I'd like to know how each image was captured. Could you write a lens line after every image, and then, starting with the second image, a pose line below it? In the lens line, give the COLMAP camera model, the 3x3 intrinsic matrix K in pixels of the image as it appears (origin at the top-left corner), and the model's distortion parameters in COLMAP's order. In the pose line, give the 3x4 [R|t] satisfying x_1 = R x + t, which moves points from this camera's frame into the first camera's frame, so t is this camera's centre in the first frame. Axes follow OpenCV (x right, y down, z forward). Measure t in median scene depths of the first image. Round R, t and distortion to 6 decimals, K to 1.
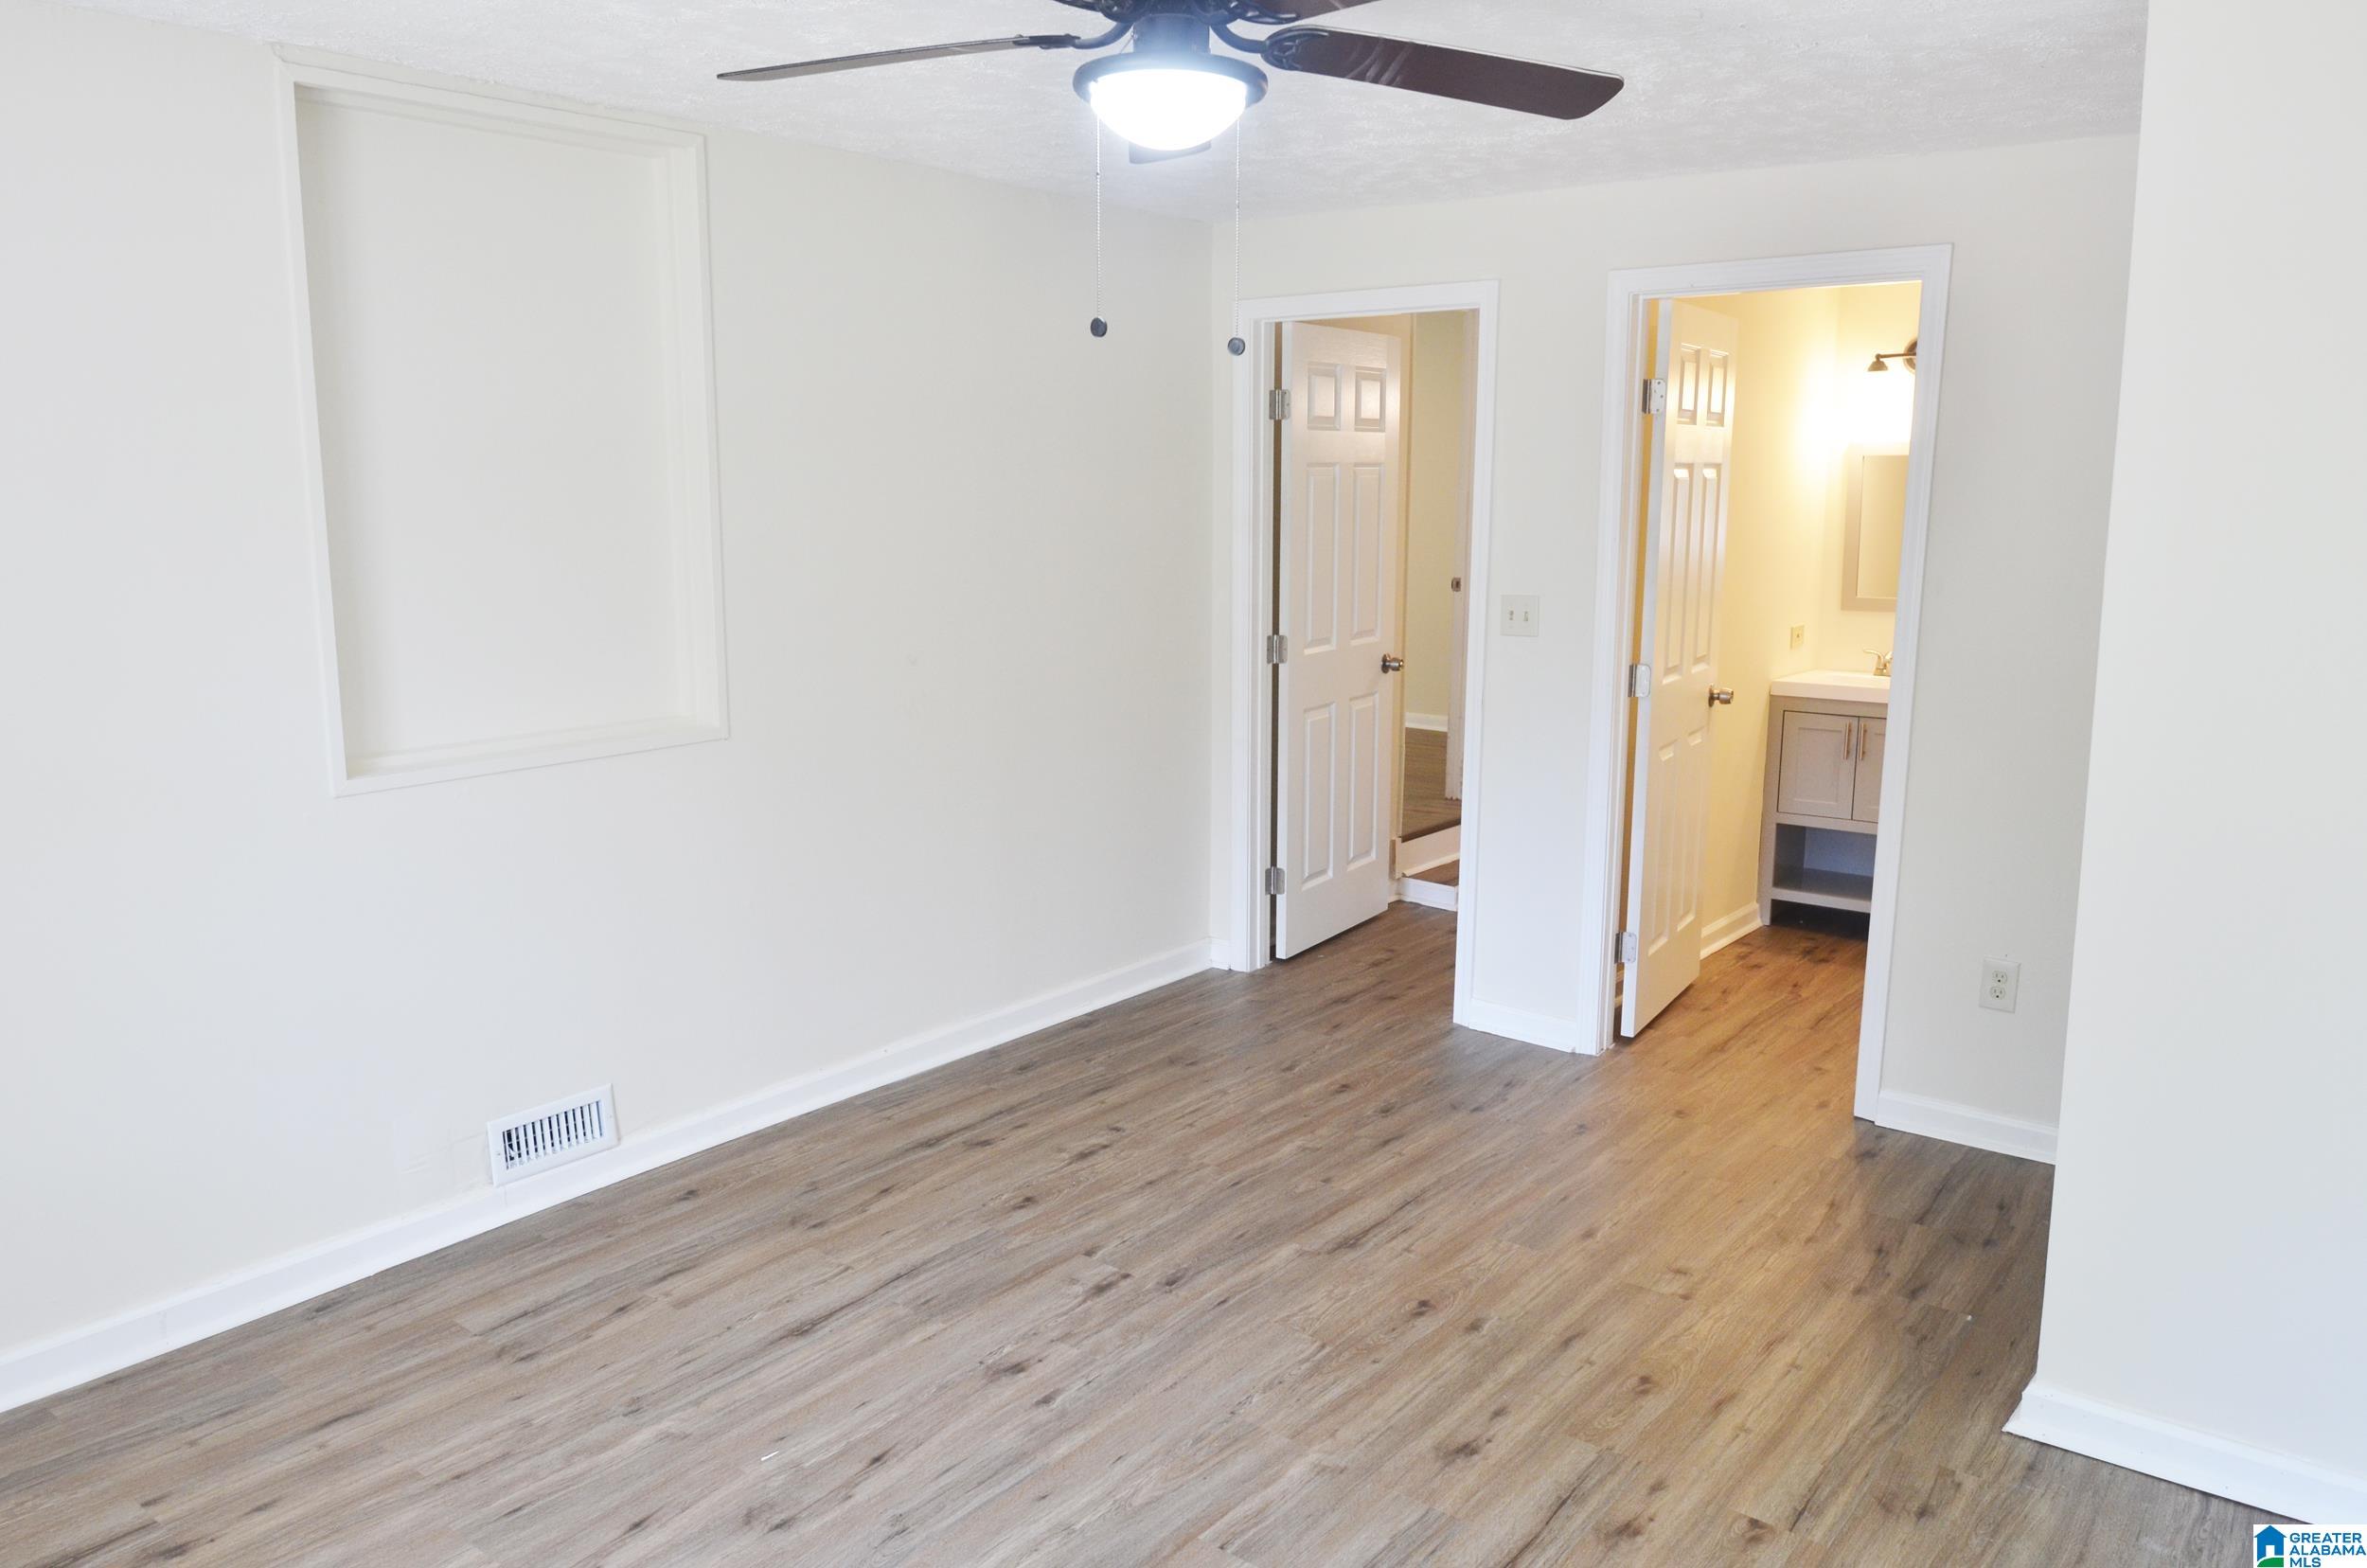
lens RADIAL K [[1670.1, 0, 1169.0], [0, 1670.1, 786.6], [0, 0, 1]] dist [0.013030, -0.052647]
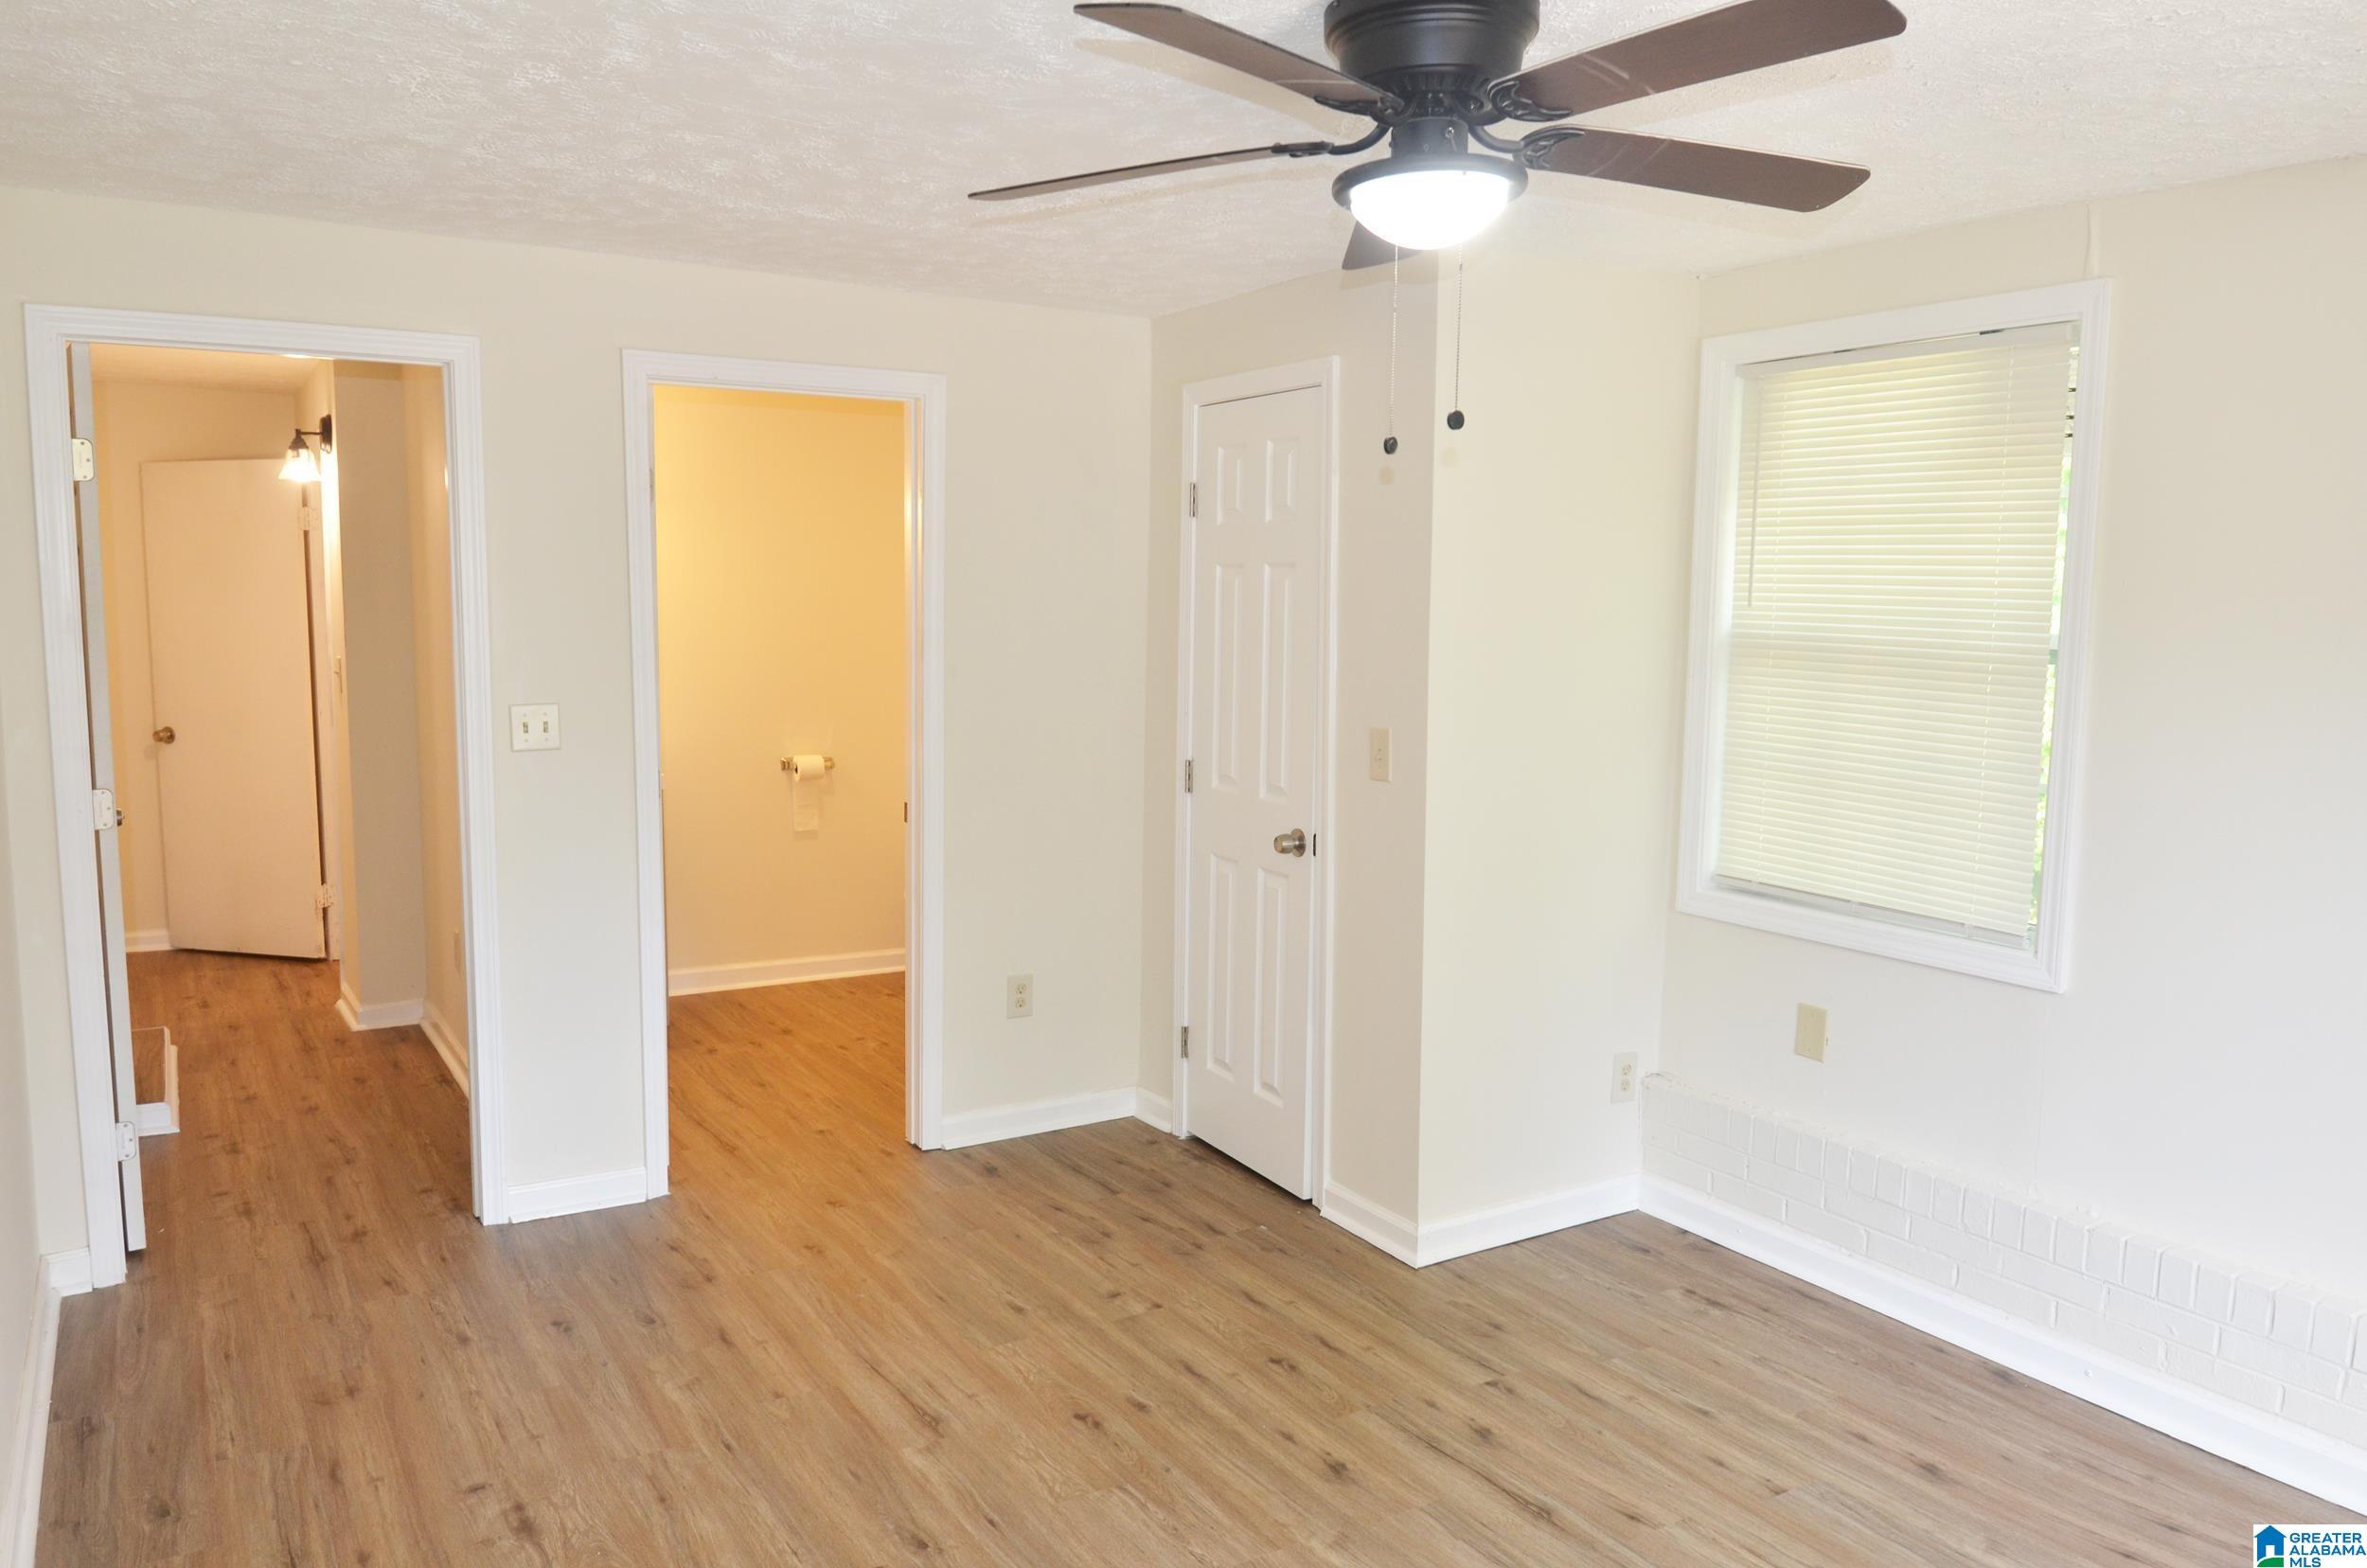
lens RADIAL K [[1717.7, 0, 1183.5], [0, 1717.7, 784.0], [0, 0, 1]] dist [-0.008622, -0.004780]
pose [[0.329959, -0.106543, 0.937963, -0.572919], [0.162501, 0.985189, 0.054742, -0.070788], [-0.929903, 0.134357, 0.342386, 0.463884]]
